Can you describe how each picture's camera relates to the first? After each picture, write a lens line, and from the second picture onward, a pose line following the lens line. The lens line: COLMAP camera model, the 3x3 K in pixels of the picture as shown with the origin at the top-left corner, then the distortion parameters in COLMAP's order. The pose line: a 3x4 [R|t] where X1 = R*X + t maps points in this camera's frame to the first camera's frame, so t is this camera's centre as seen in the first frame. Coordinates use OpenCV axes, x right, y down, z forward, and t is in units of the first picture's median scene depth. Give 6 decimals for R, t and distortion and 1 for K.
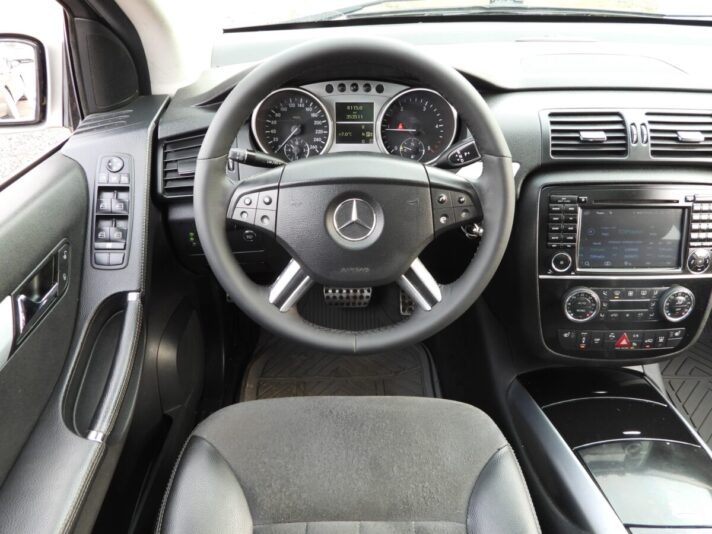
lens RADIAL K [[515.4, 0, 358.4], [0, 515.4, 269.8], [0, 0, 1]] dist [-0.017198, 0.000400]
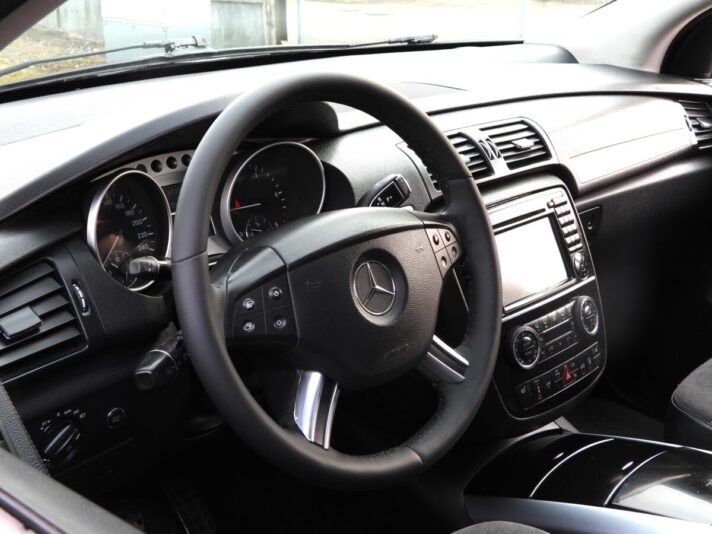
lens RADIAL K [[979.4, 0, 354.7], [0, 979.4, 263.7], [0, 0, 1]] dist [-0.094117, 0.000000]
pose [[0.701907, -0.229208, 0.674381, -0.796603], [0.413982, 0.901745, -0.124395, 0.029200], [-0.579608, 0.366495, 0.727830, -0.034480]]
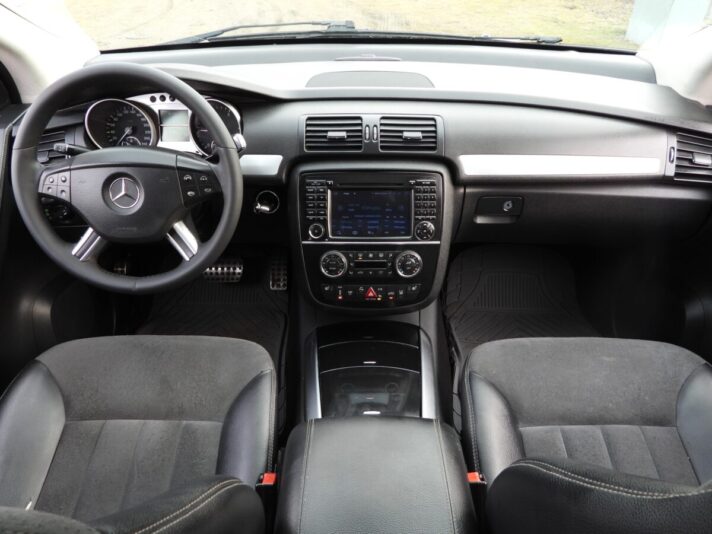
lens RADIAL K [[515.4, 0, 355.1], [0, 515.4, 268.1], [0, 0, 1]] dist [-0.017198, 0.000400]
pose [[0.999918, 0.006574, -0.011003, 0.508092], [-0.006760, 0.999834, -0.016940, 0.101202], [0.010889, 0.017013, 0.999796, -0.307367]]
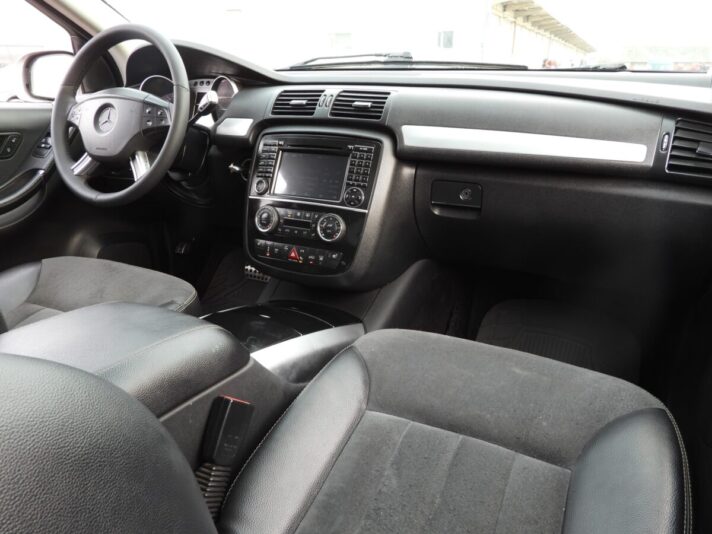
lens RADIAL K [[515.4, 0, 359.3], [0, 515.4, 269.4], [0, 0, 1]] dist [-0.017198, 0.000400]
pose [[0.891953, 0.159813, -0.422942, 1.245032], [-0.262659, 0.944560, -0.197017, 0.395333], [0.368009, 0.286820, 0.884480, -0.052301]]
